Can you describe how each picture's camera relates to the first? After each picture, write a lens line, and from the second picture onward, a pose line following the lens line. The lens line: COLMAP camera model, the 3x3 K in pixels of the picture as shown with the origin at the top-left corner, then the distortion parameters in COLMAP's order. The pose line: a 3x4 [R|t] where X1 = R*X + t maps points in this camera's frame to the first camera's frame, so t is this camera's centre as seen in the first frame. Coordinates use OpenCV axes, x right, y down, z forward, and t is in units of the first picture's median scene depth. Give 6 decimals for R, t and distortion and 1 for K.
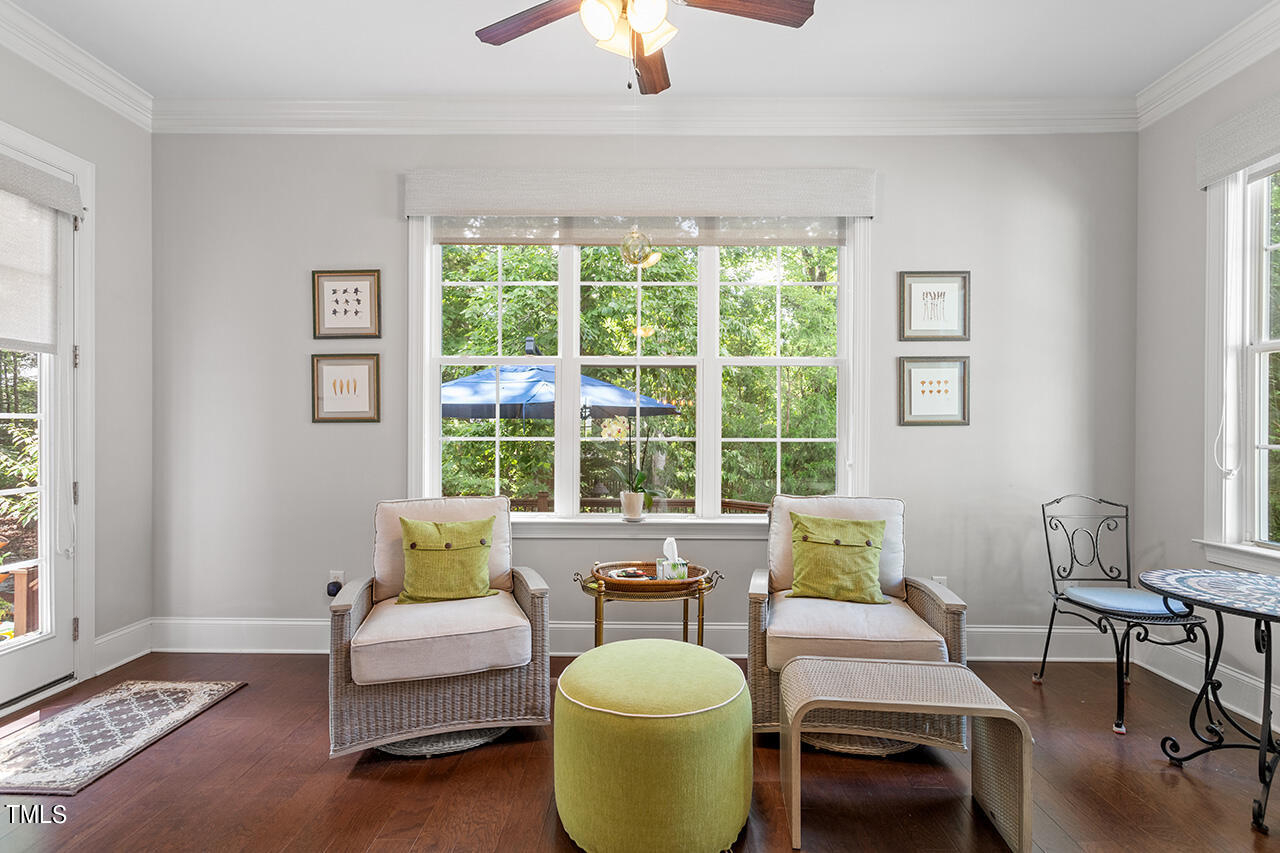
lens RADIAL K [[614.3, 0, 638.5], [0, 614.3, 428.5], [0, 0, 1]] dist [0.001437, 0.002418]
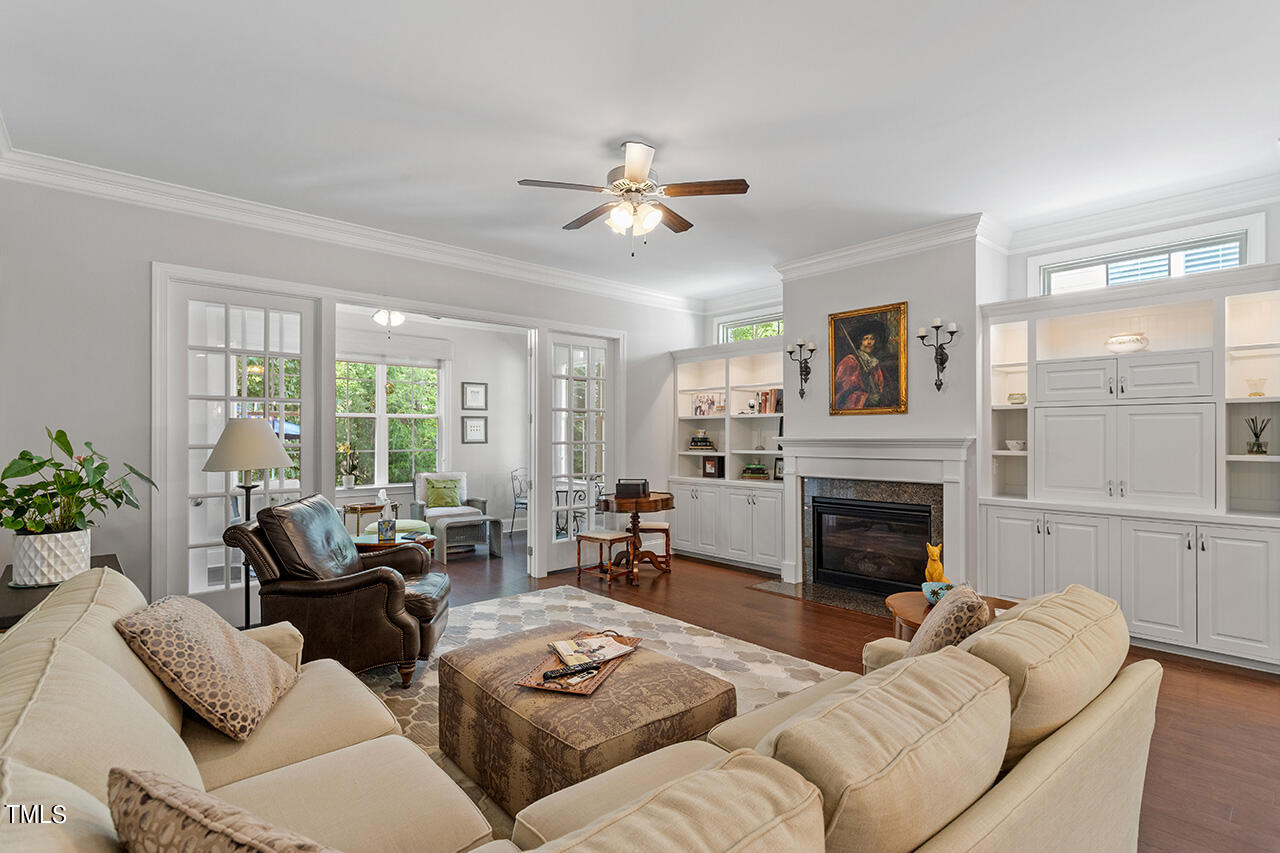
lens RADIAL K [[633.2, 0, 638.9], [0, 633.2, 432.8], [0, 0, 1]] dist [-0.000270, 0.000002]
pose [[0.747345, -0.000853, 0.664436, -0.738605], [0.006856, 0.999956, -0.006428, -0.028893], [-0.664401, 0.009359, 0.747318, -1.378333]]
